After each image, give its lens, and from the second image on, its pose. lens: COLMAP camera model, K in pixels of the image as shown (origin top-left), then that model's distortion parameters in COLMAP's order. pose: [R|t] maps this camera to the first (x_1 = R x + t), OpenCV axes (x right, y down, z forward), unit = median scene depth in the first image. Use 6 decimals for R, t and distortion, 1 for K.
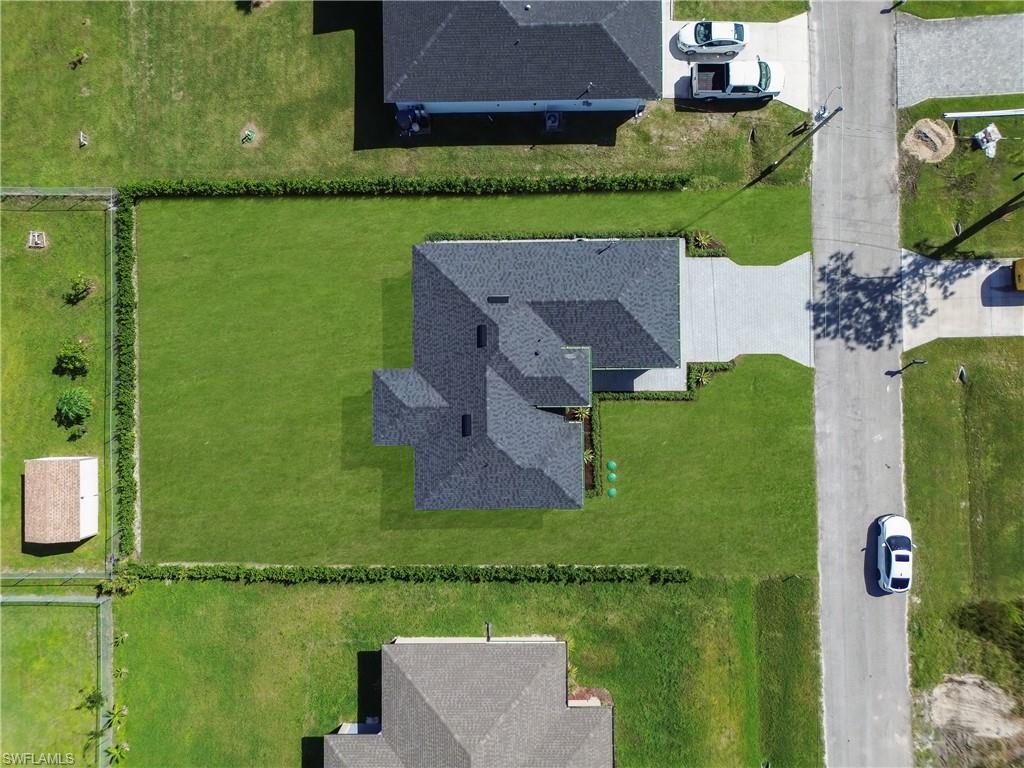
lens RADIAL K [[722.0, 0, 512.0], [0, 722.0, 384.0], [0, 0, 1]] dist [0.097800, -0.137580]
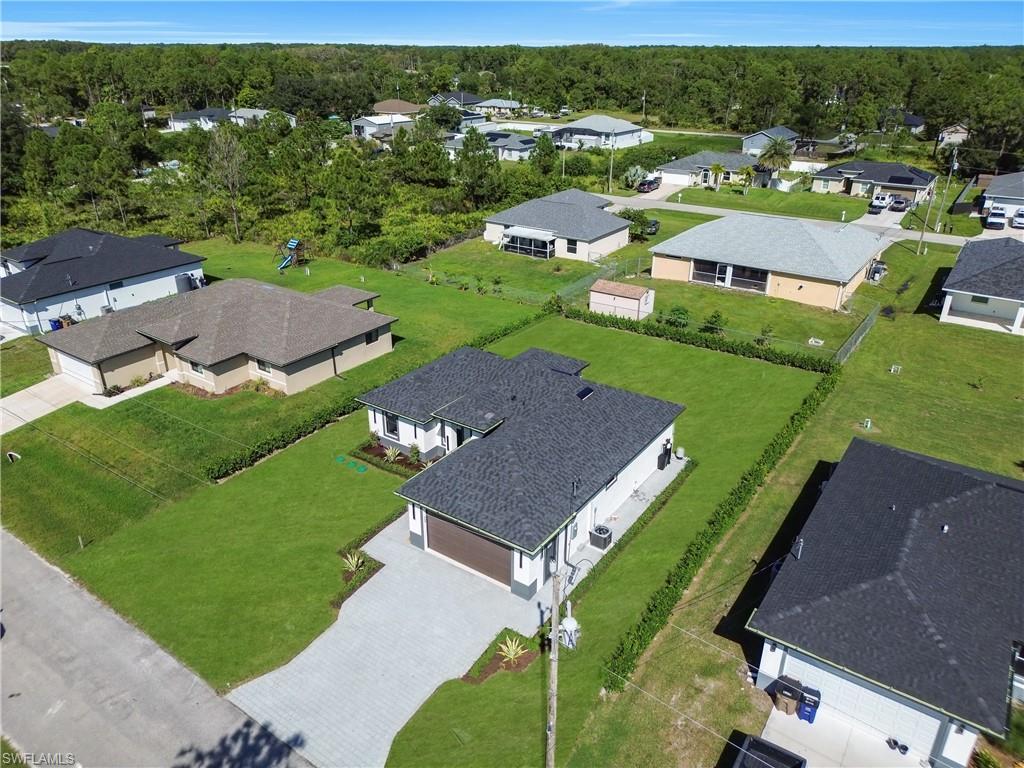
lens RADIAL K [[722.0, 0, 512.0], [0, 722.0, 384.0], [0, 0, 1]] dist [0.097800, -0.137580]
pose [[-0.578863, 0.354589, -0.734291, 0.621031], [-0.815075, -0.225239, 0.533780, -0.468647], [0.023882, 0.907488, 0.419399, 0.535294]]
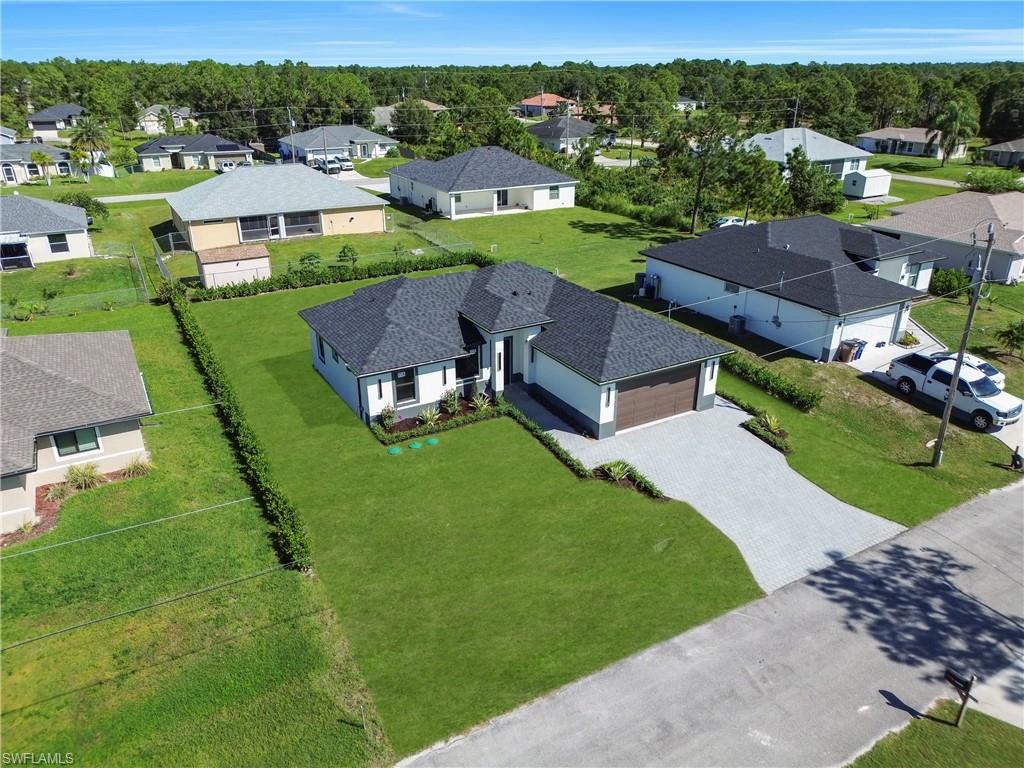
lens RADIAL K [[720.4, 0, 512.0], [0, 720.4, 384.0], [0, 0, 1]] dist [0.044546, -0.043448]
pose [[0.492178, 0.363649, -0.790898, 0.675315], [-0.870435, 0.216236, -0.442250, 0.325084], [0.010197, 0.906091, 0.422959, 0.649182]]
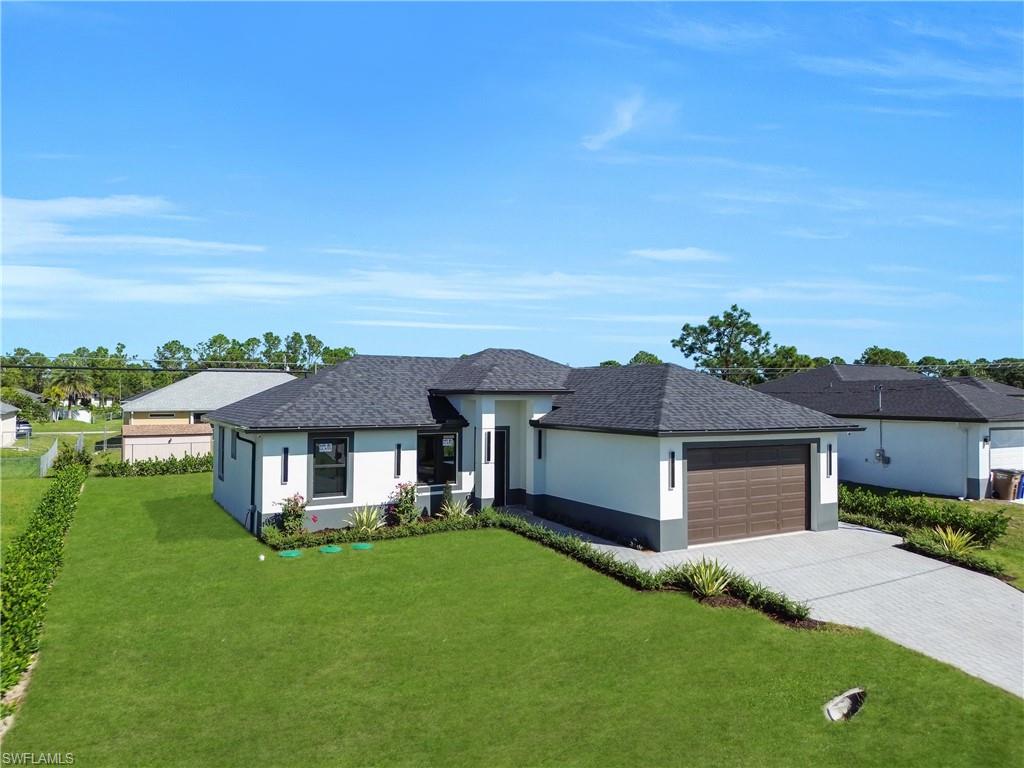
lens RADIAL K [[720.4, 0, 512.0], [0, 720.4, 384.0], [0, 0, 1]] dist [0.044546, -0.043448]
pose [[0.489178, 0.006701, -0.872158, 0.496280], [-0.872151, 0.012466, -0.489079, 0.221917], [0.007595, 0.999900, 0.011942, 0.887348]]
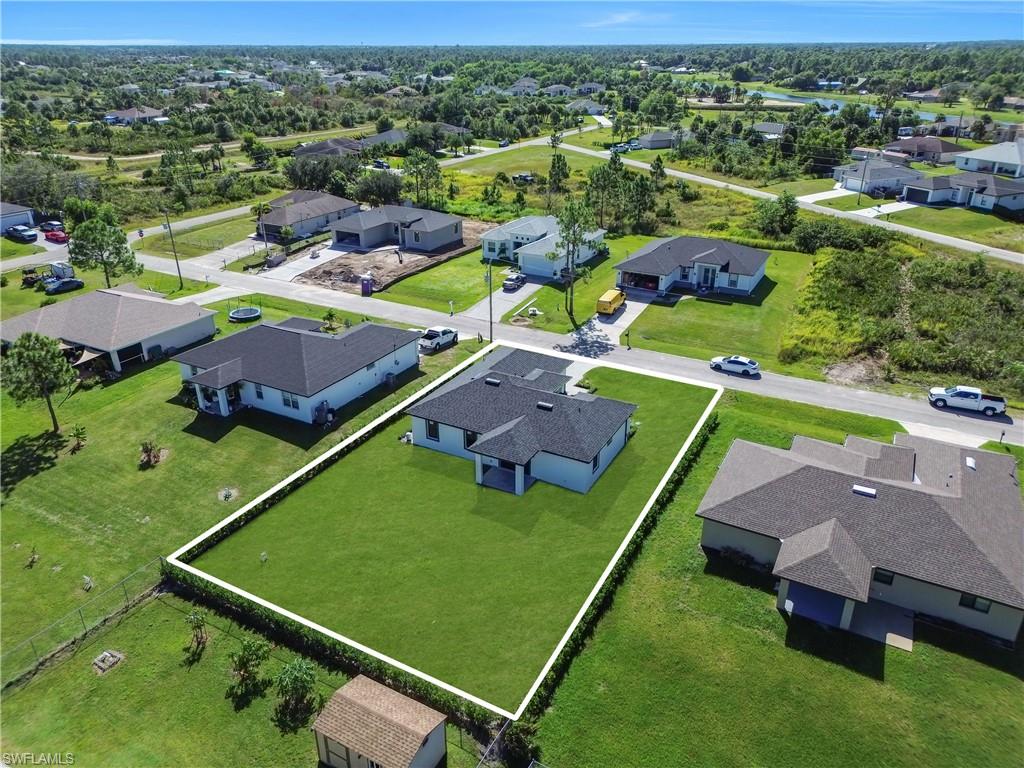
lens RADIAL K [[720.4, 0, 512.0], [0, 720.4, 384.0], [0, 0, 1]] dist [0.044546, -0.043448]
pose [[0.489725, -0.354726, 0.796454, -0.985716], [0.871627, 0.221070, -0.437487, 0.498904], [-0.020884, 0.908459, 0.417452, 0.376516]]
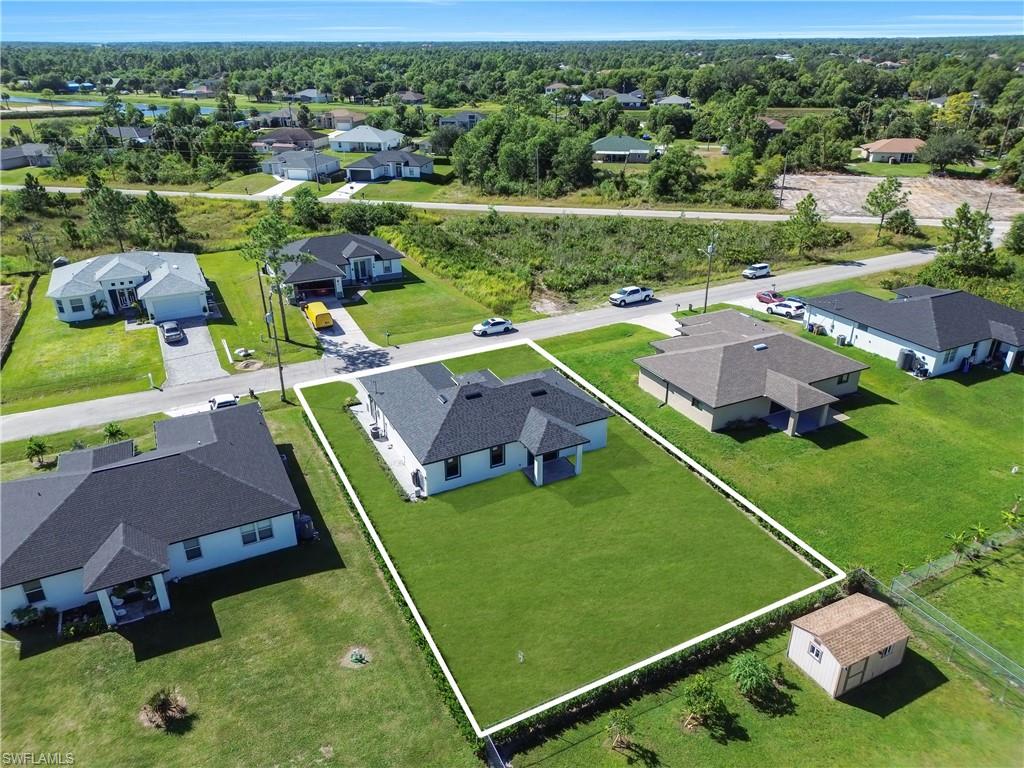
lens RADIAL K [[705.5, 0, 517.0], [0, 705.5, 389.0], [0, 0, 1]] dist [0.093205, -0.131044]
pose [[-0.443272, -0.375531, 0.813933, -0.990490], [0.896357, -0.178211, 0.405938, -0.455354], [-0.007390, 0.909515, 0.415606, 0.397419]]
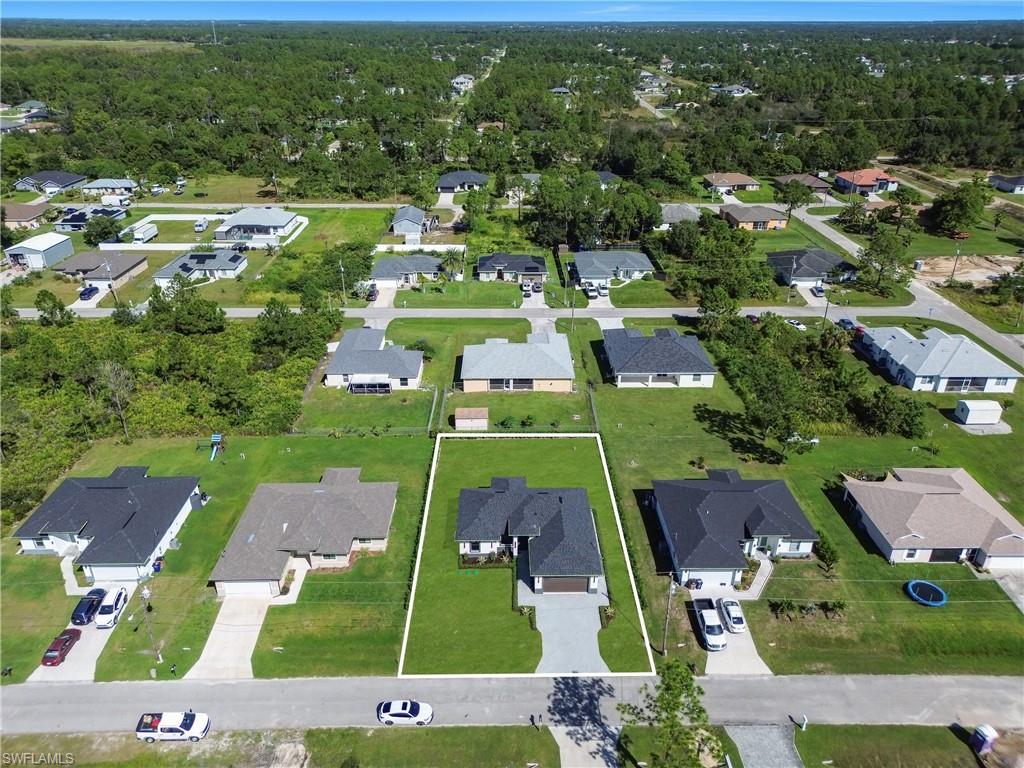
lens RADIAL K [[722.0, 0, 512.0], [0, 722.0, 384.0], [0, 0, 1]] dist [0.097800, -0.137580]
pose [[0.007027, 0.465643, -0.884945, 1.460875], [-0.999768, 0.021297, 0.003268, 0.006645], [0.020368, 0.884717, 0.465684, -0.226857]]
